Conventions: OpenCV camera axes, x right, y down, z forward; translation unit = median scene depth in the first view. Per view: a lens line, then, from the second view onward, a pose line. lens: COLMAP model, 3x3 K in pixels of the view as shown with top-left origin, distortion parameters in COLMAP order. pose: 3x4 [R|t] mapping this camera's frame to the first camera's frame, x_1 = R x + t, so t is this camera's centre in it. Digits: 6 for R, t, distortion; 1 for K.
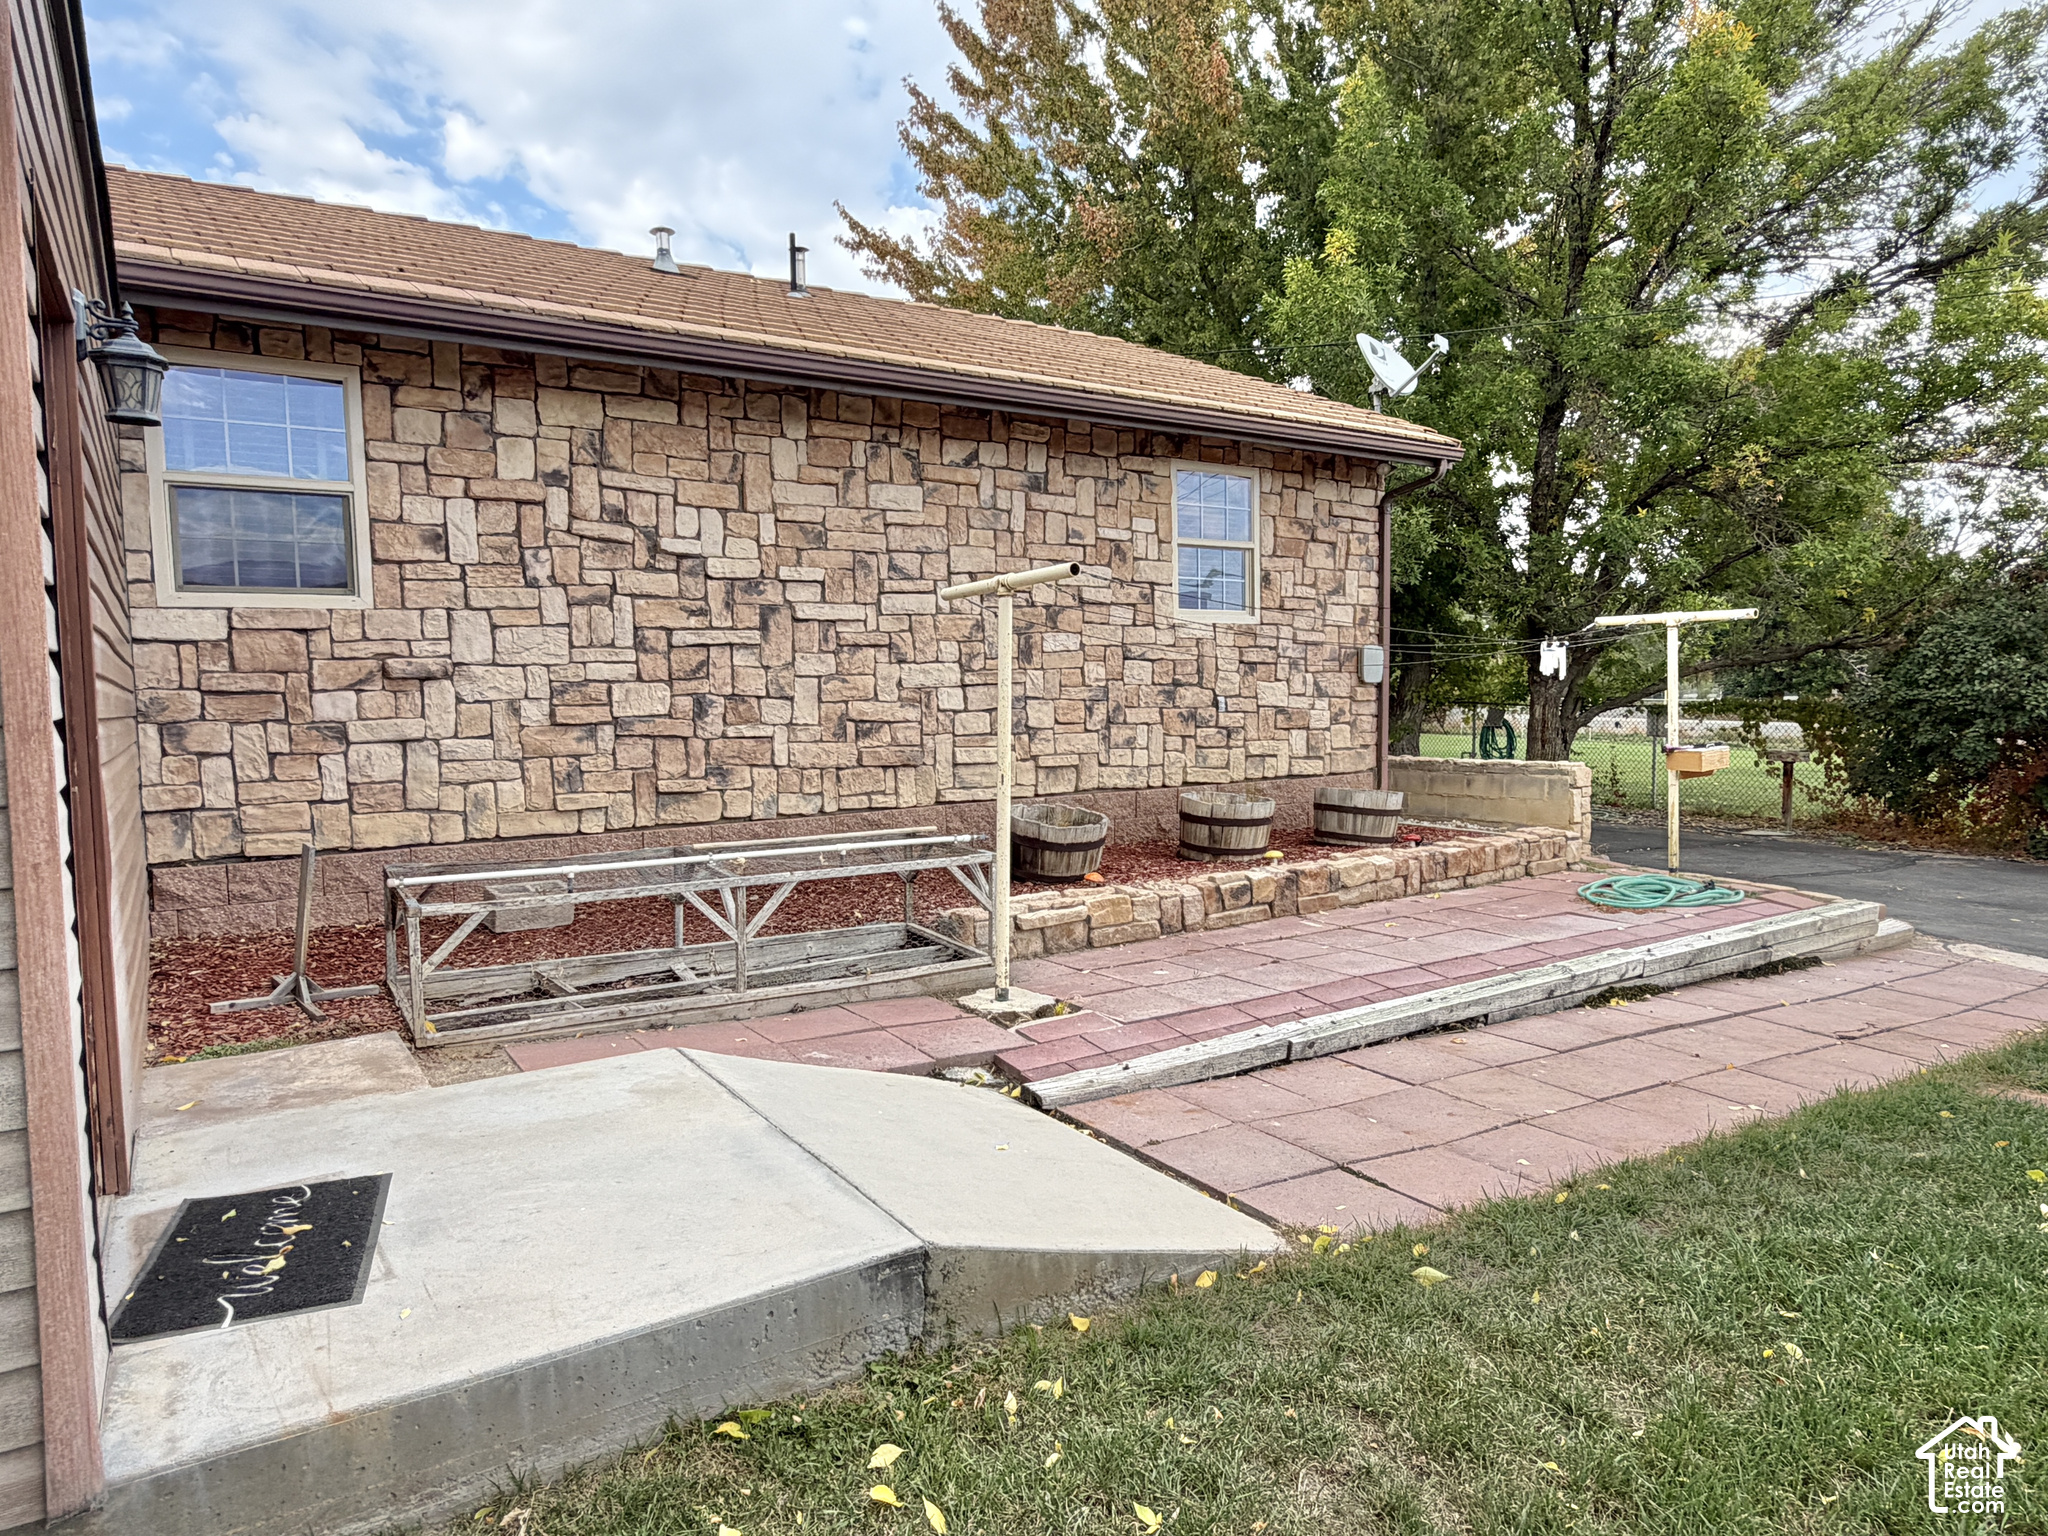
lens RADIAL K [[1250.1, 0, 1020.7], [0, 1250.1, 764.6], [0, 0, 1]] dist [0.000863, -0.002484]
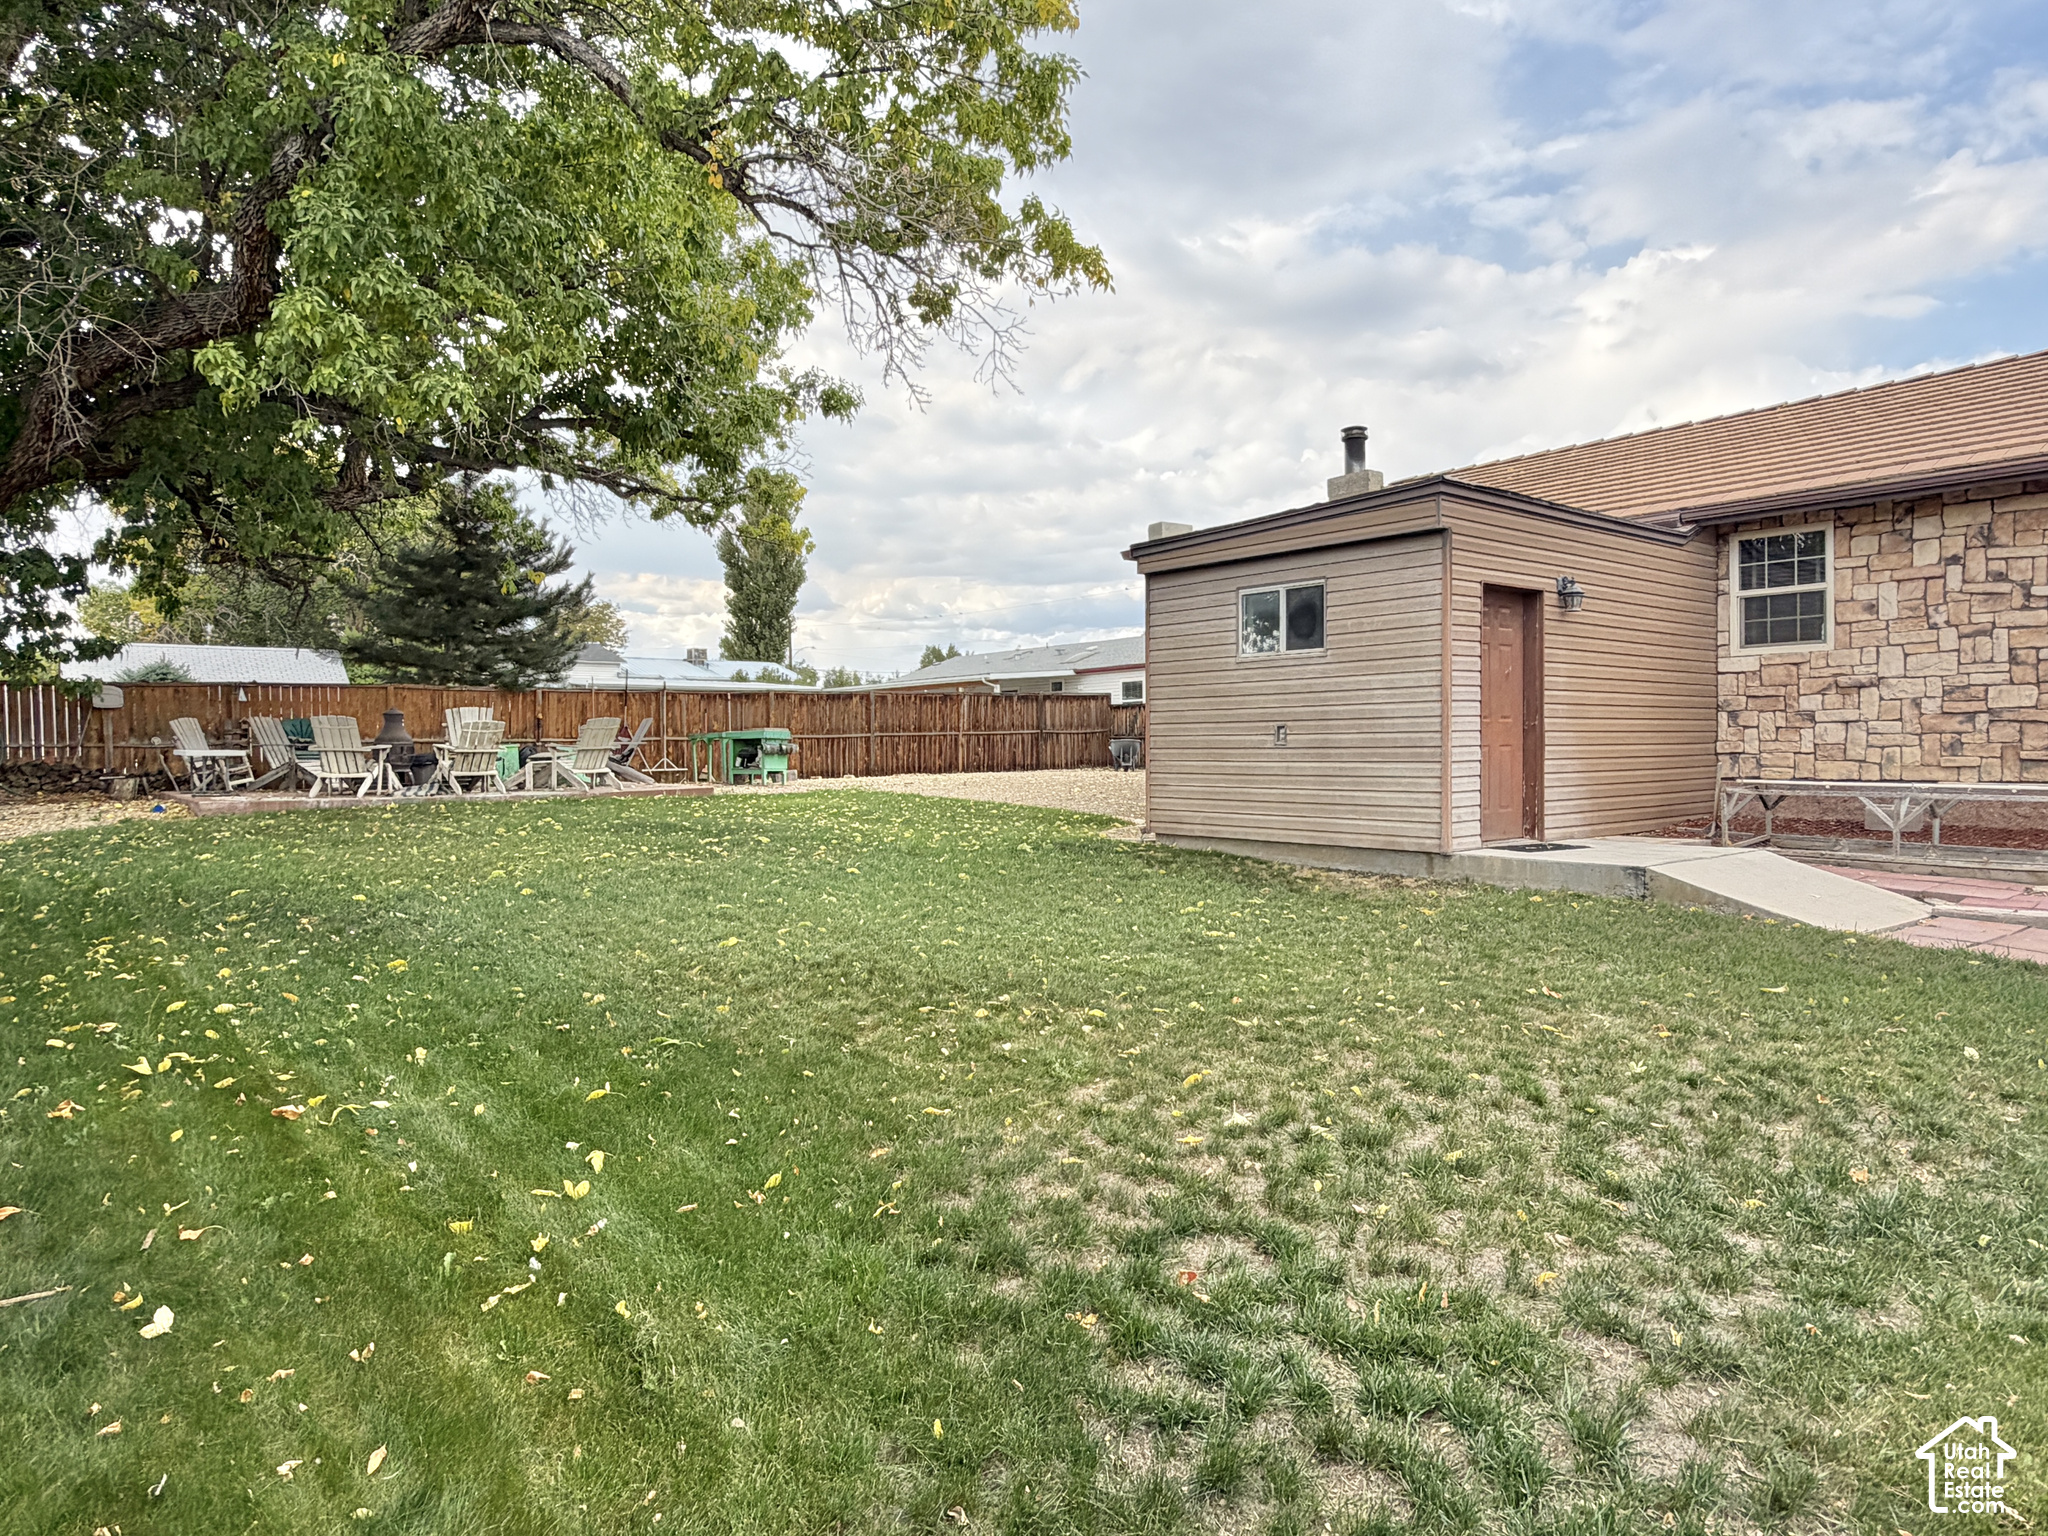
lens RADIAL K [[1256.7, 0, 1024.5], [0, 1256.7, 774.0], [0, 0, 1]] dist [-0.000800, 0.001916]
pose [[0.100222, 0.042021, -0.994077, 0.935200], [-0.047480, 0.998172, 0.037407, 0.035219], [0.993832, 0.043450, 0.102034, -0.283429]]
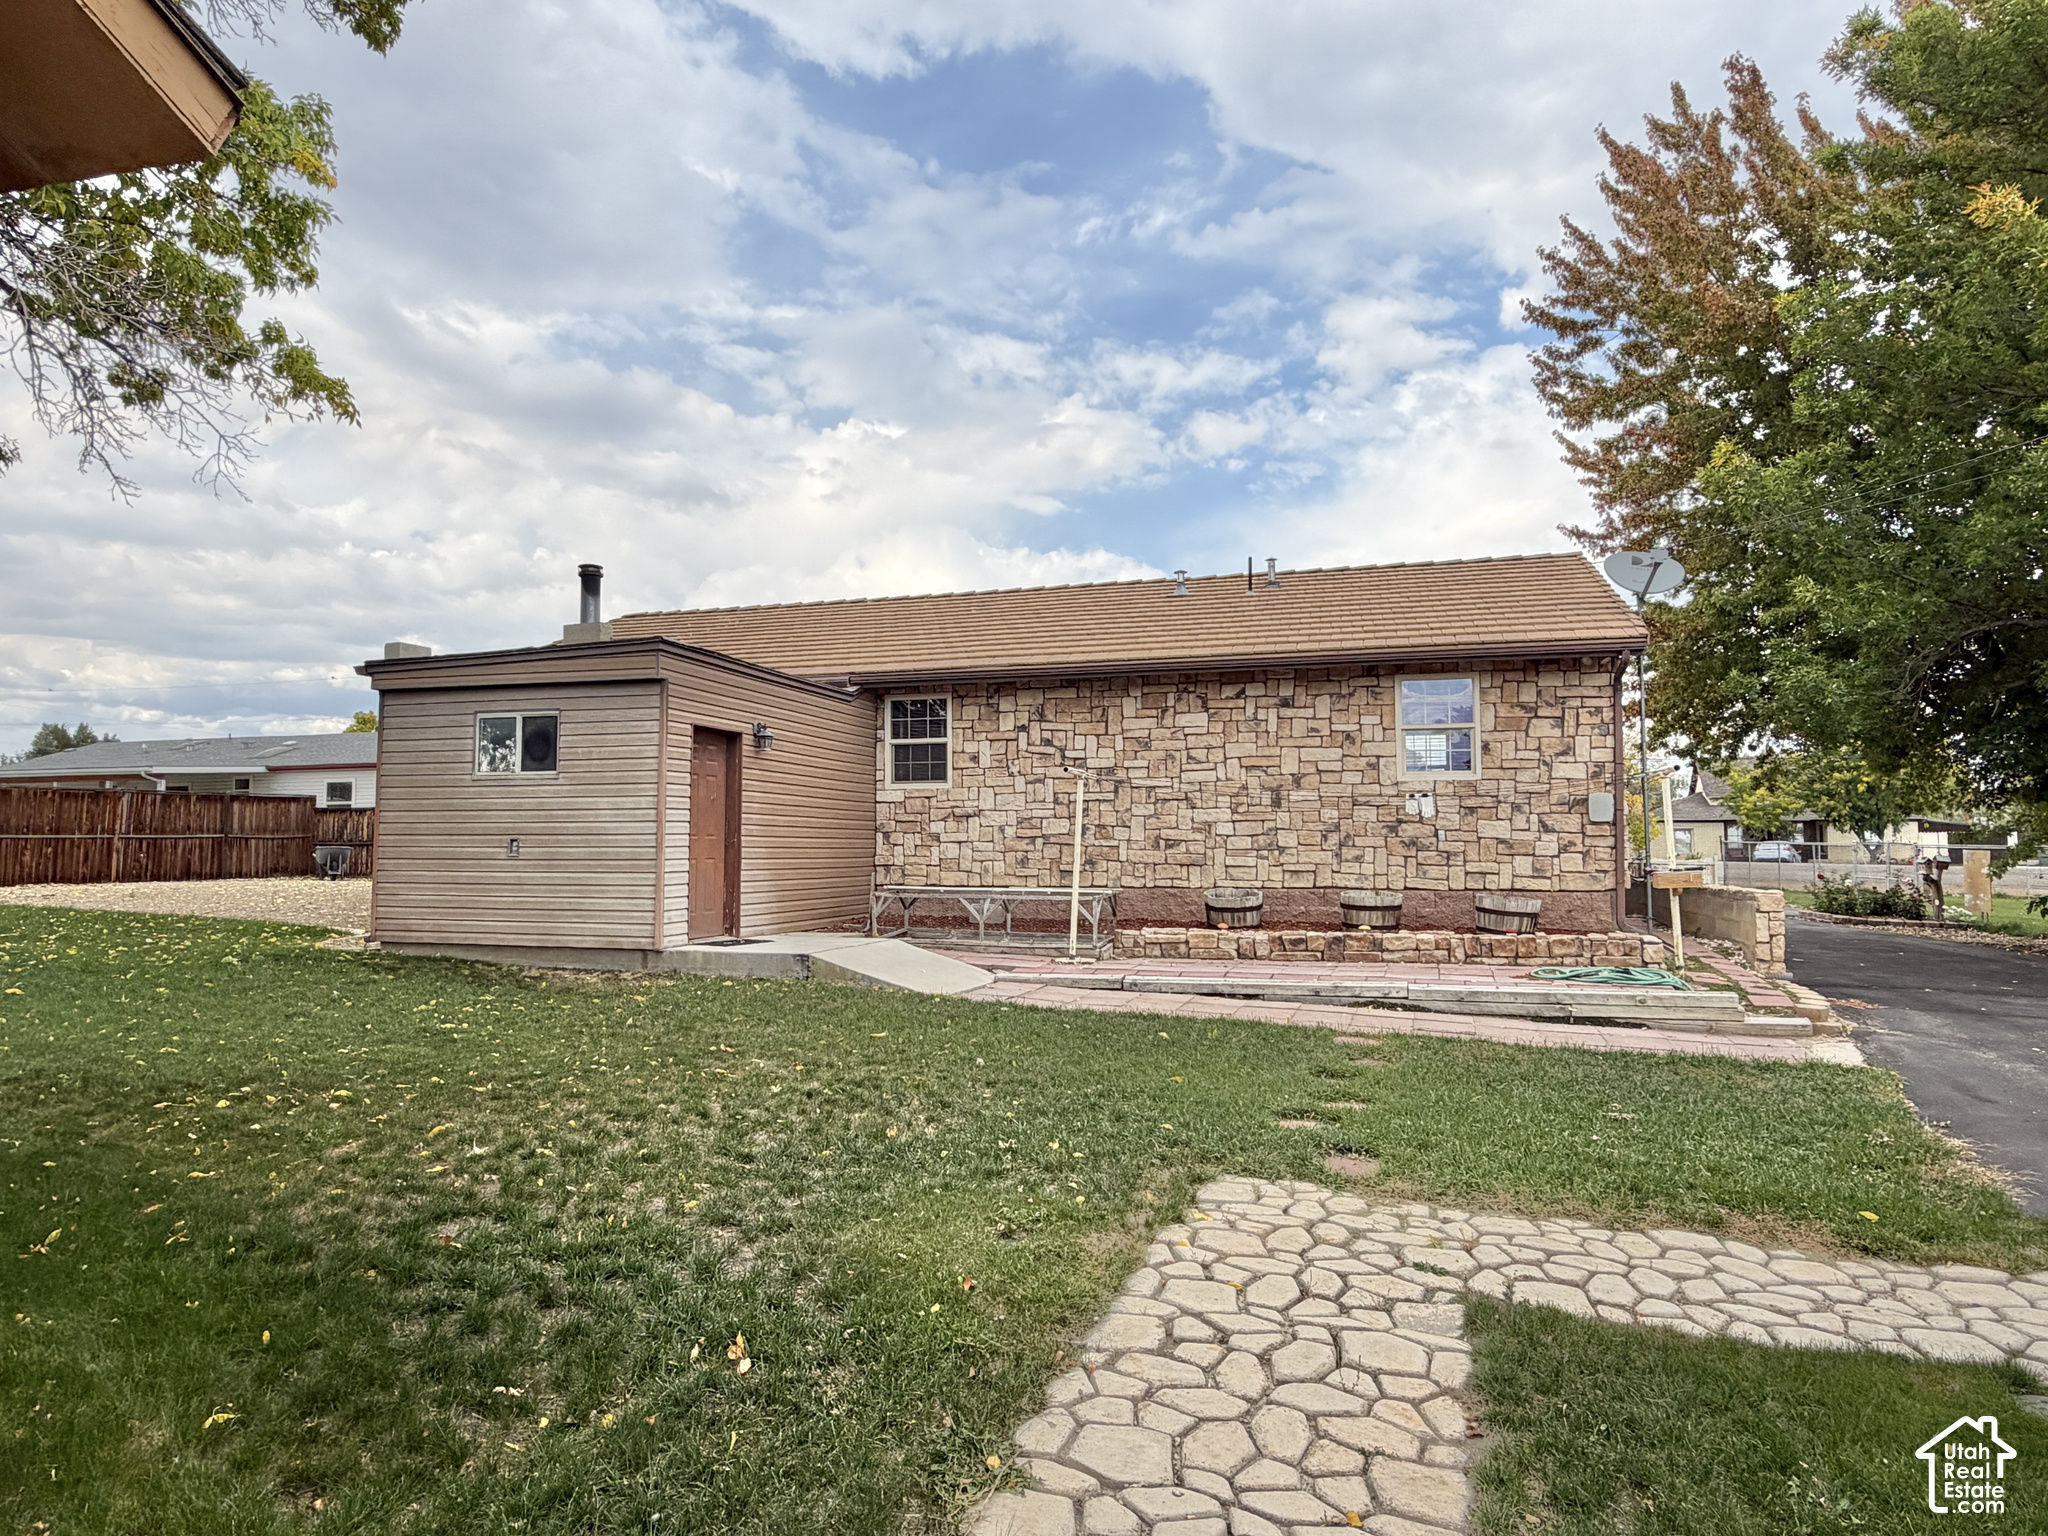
lens RADIAL K [[1256.7, 0, 1024.5], [0, 1256.7, 774.0], [0, 0, 1]] dist [-0.000800, 0.001916]
pose [[0.637900, -0.025182, -0.769707, 1.142502], [-0.056892, 0.995193, -0.079708, 0.028677], [0.768015, 0.094636, 0.633401, -0.356387]]
